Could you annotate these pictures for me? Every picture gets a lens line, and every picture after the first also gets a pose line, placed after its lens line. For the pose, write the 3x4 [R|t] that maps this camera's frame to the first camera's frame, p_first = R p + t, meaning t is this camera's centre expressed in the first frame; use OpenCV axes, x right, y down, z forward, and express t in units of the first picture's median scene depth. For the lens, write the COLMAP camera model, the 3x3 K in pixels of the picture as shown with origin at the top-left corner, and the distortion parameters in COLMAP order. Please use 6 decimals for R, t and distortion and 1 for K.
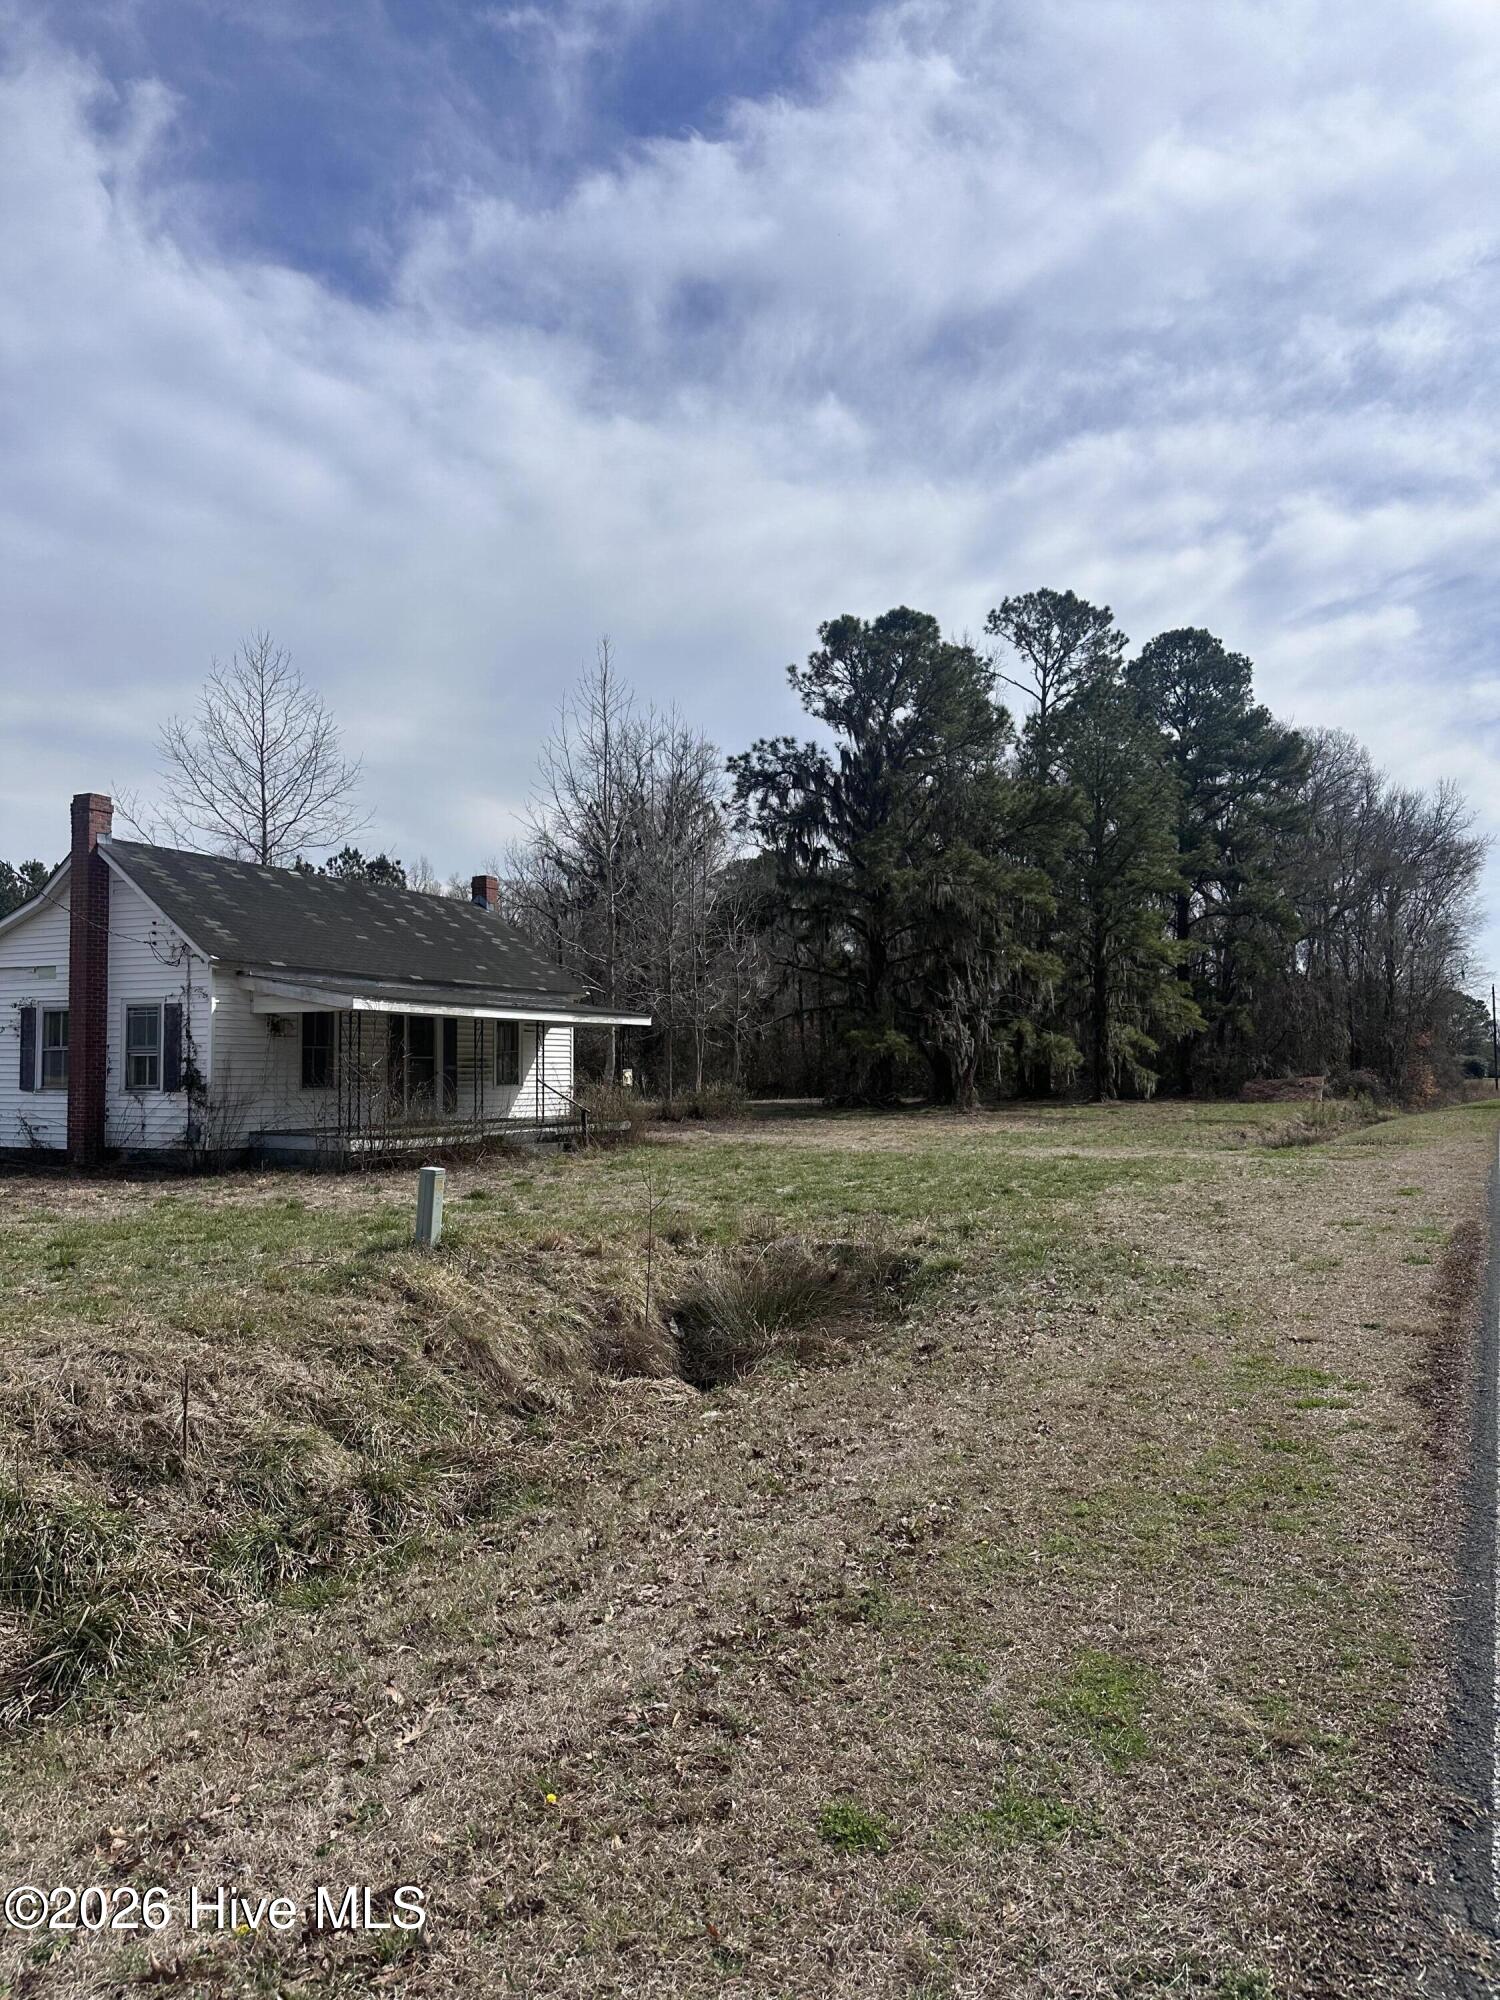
lens RADIAL K [[1448.9, 0, 695.4], [0, 1448.9, 1011.4], [0, 0, 1]] dist [0.121150, -0.082785]
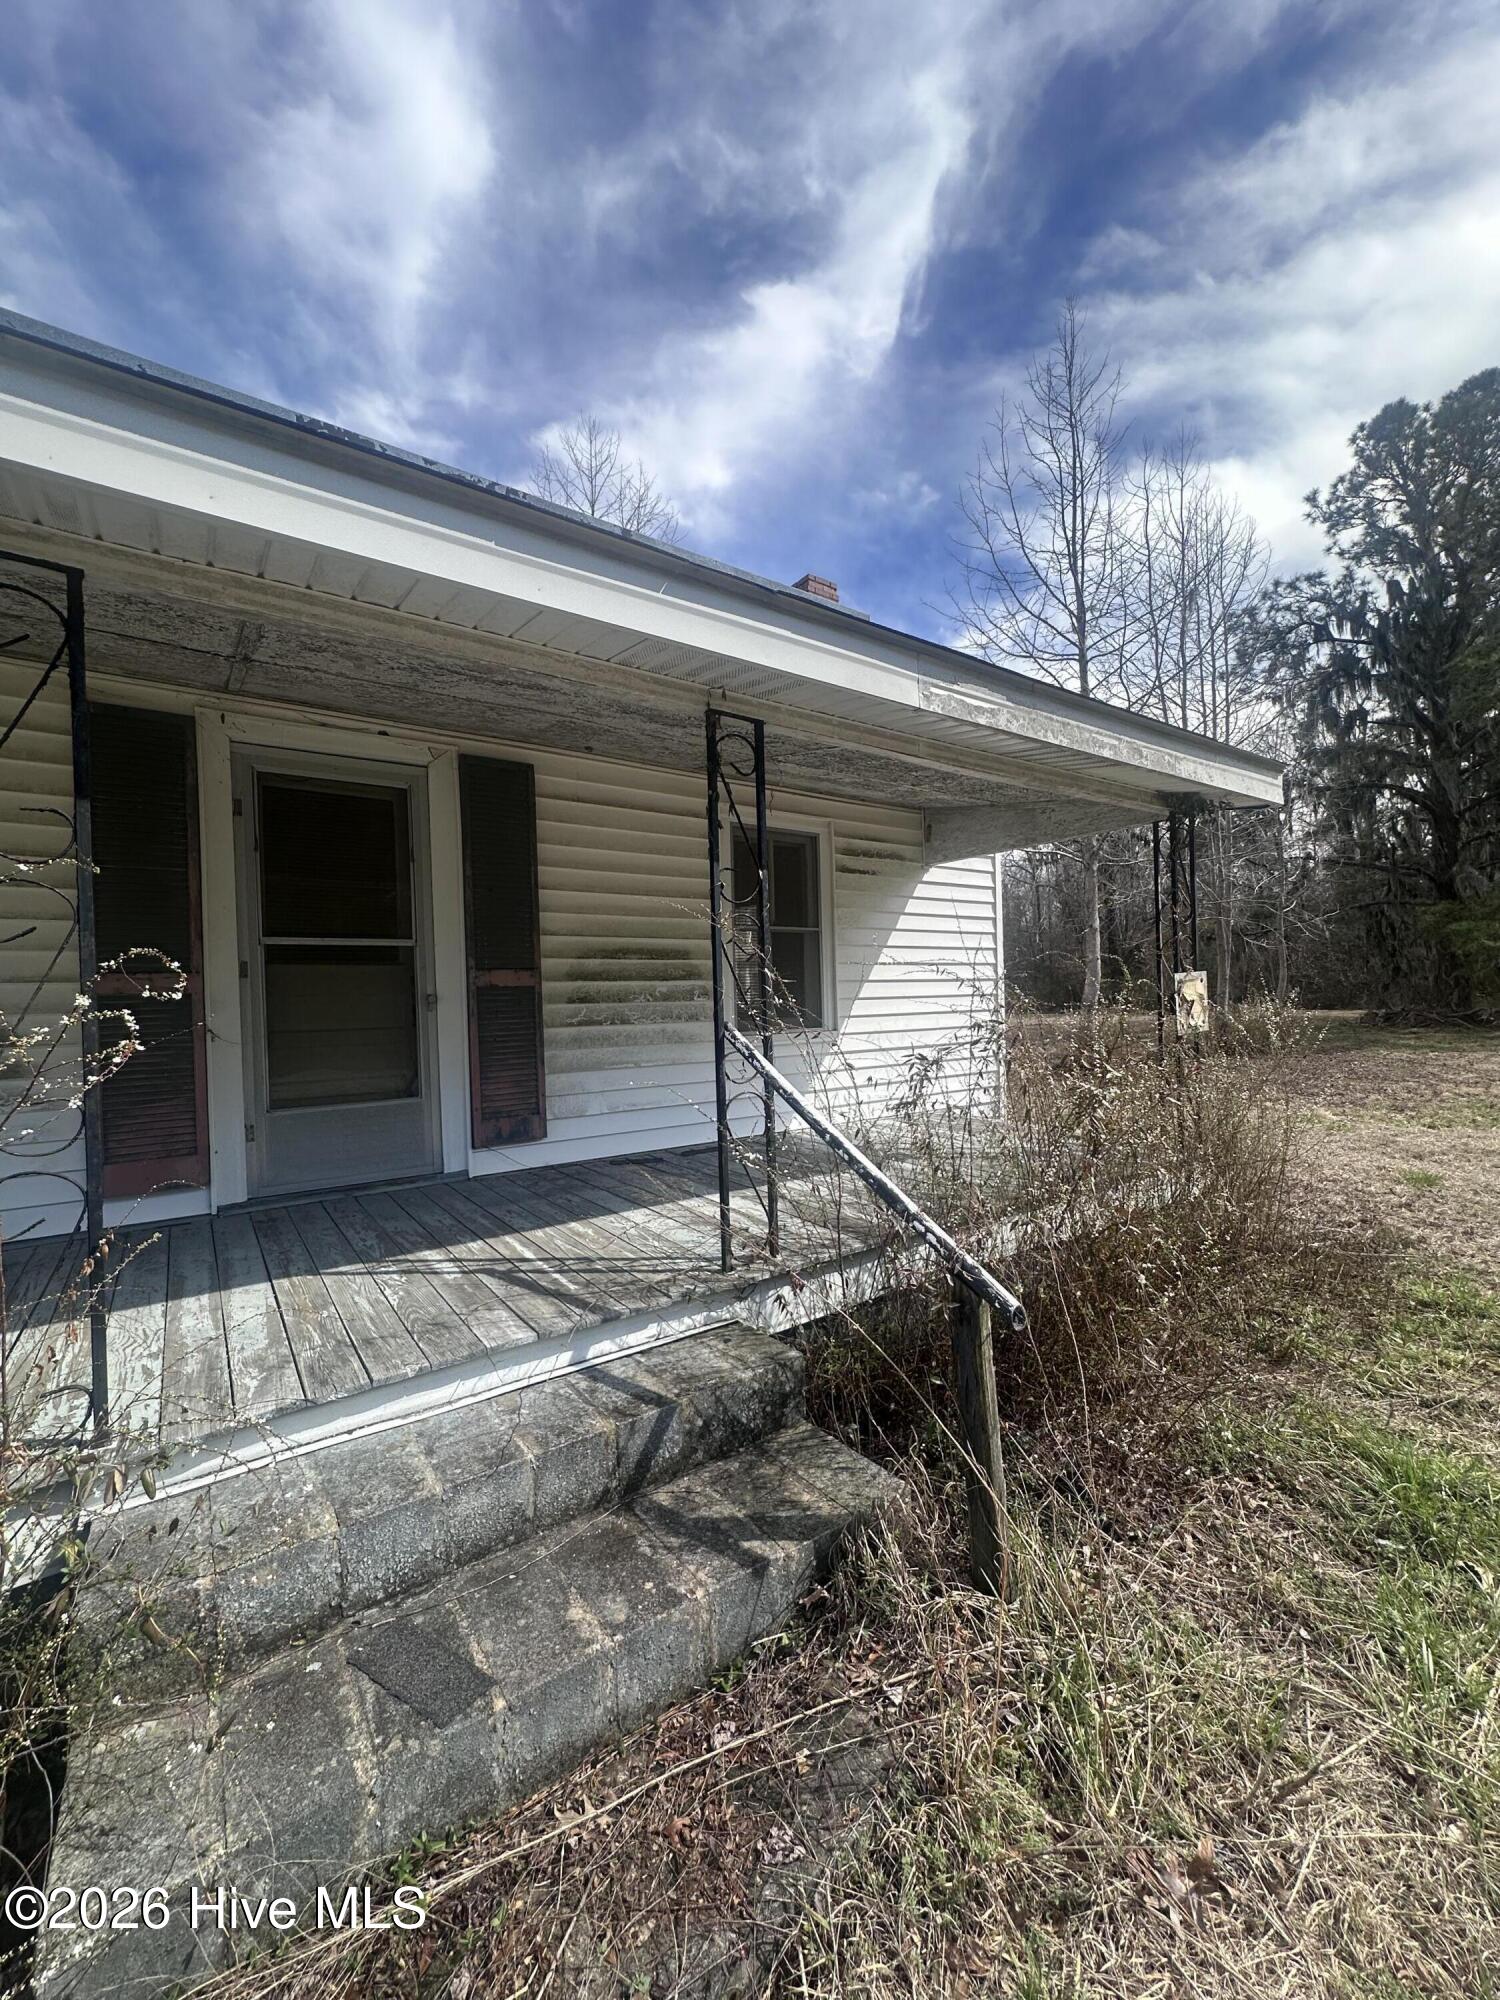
lens RADIAL K [[800.1, 0, 750.0], [0, 800.1, 1000.0], [0, 0, 1]] dist [-0.000197, 0.000184]
pose [[0.901214, -0.021168, -0.432857, -0.074900], [0.042325, 0.998331, 0.039301, 0.046642], [0.431303, -0.053739, 0.900605, 1.062769]]
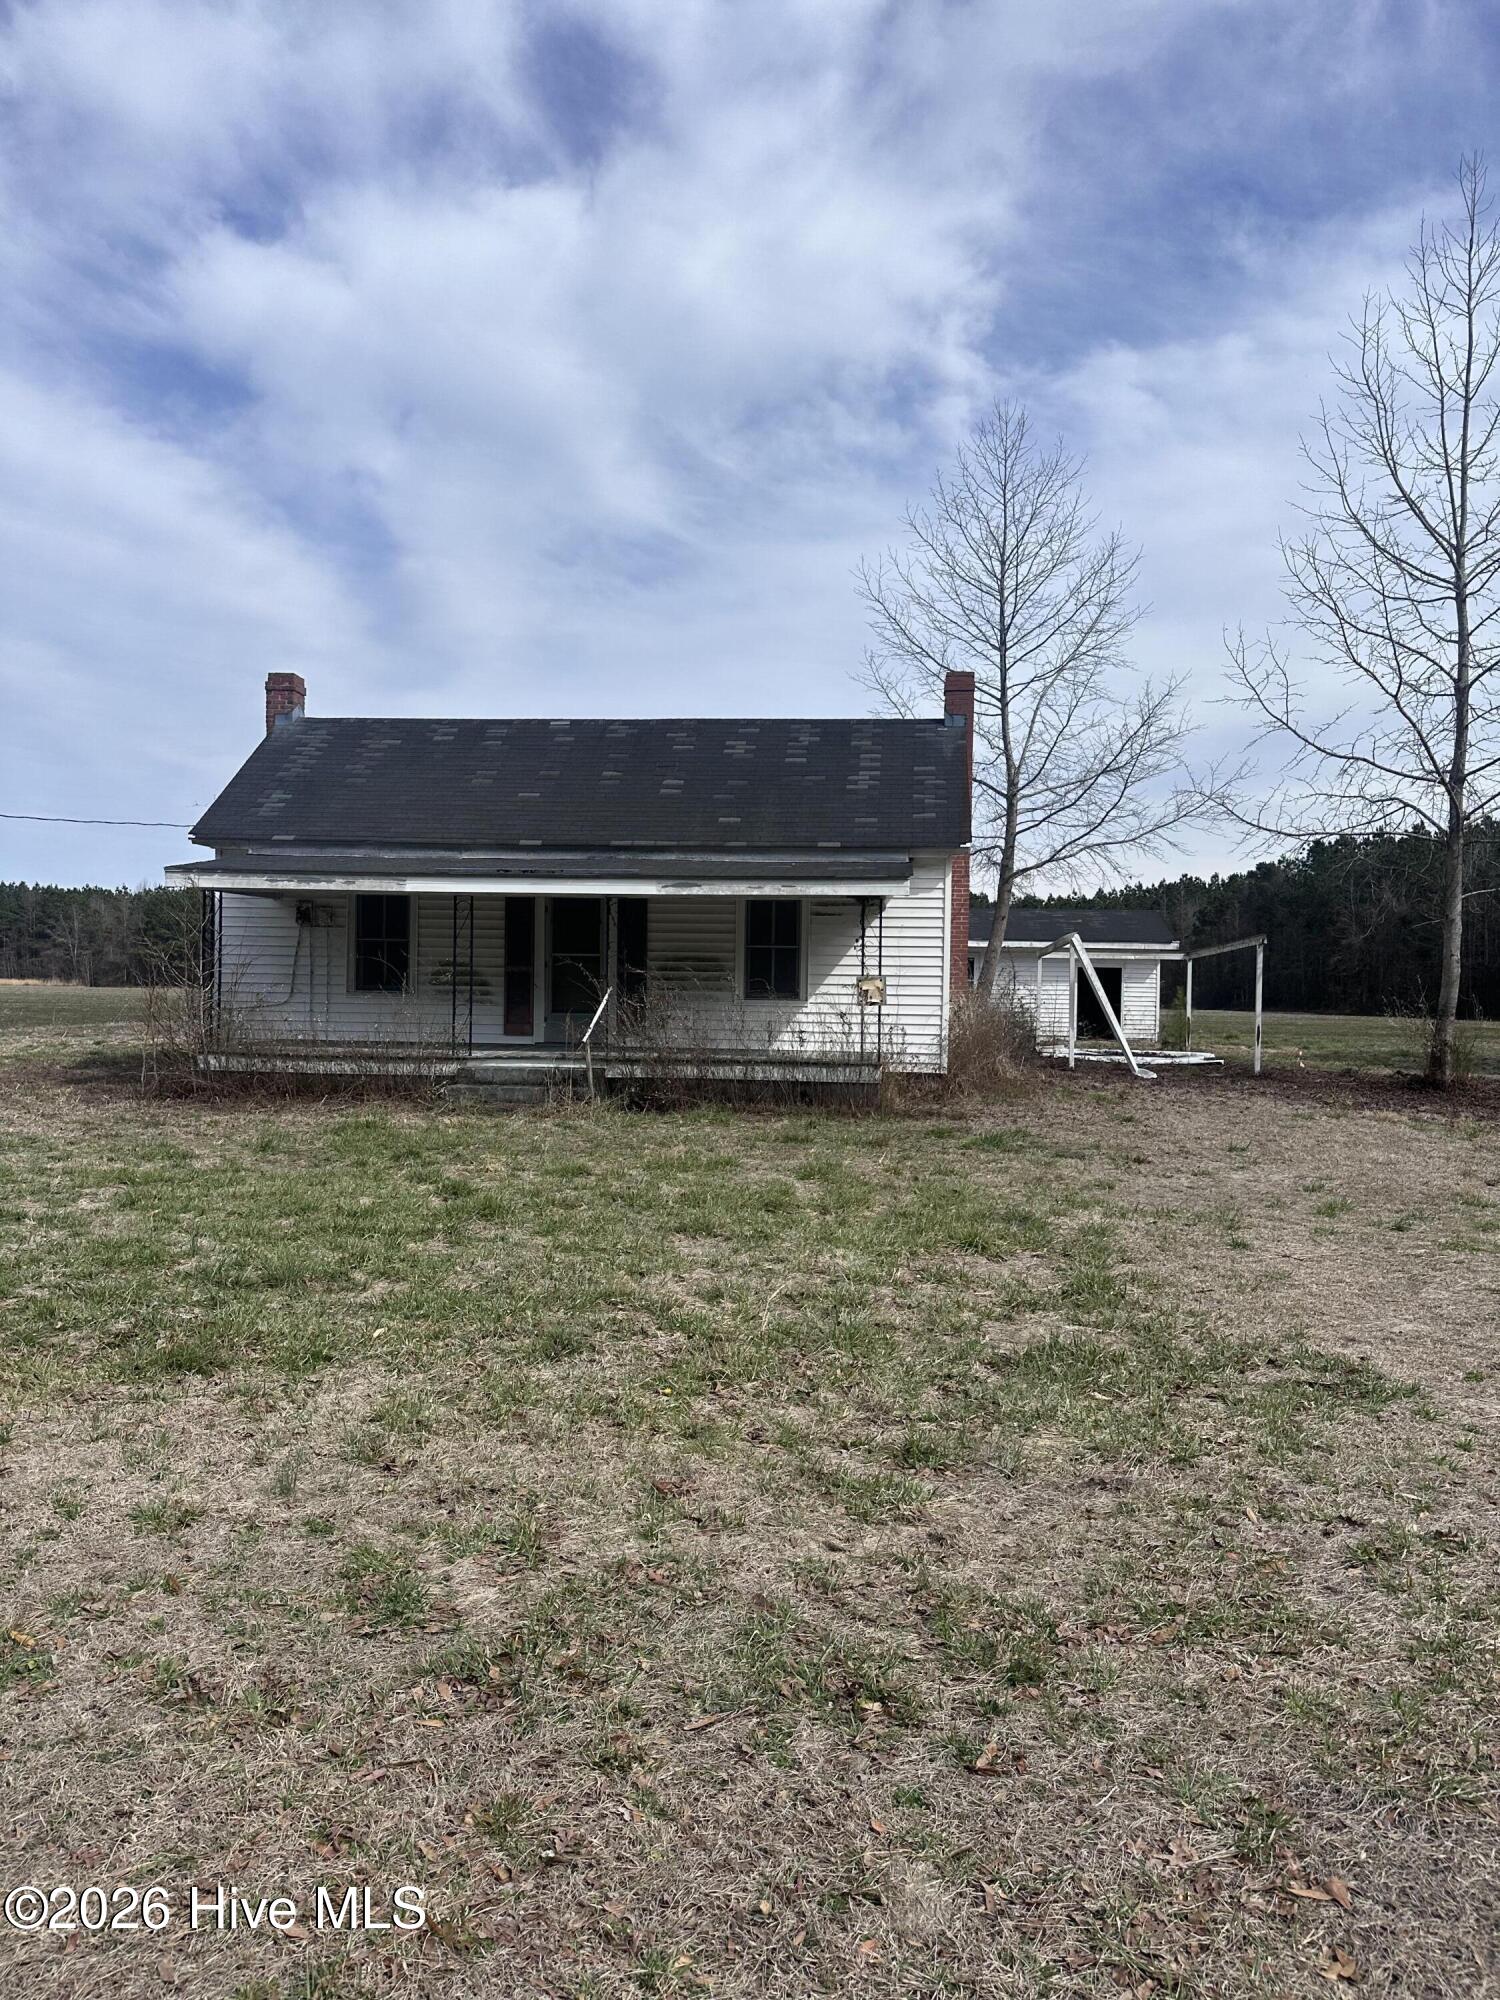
lens RADIAL K [[1431.5, 0, 750.0], [0, 1431.5, 1000.0], [0, 0, 1]] dist [0.112875, -0.045946]
pose [[0.390493, 0.018716, -0.920415, 0.581065], [0.021974, 0.999319, 0.029643, 0.041196], [0.920343, -0.031801, 0.389816, 0.945905]]
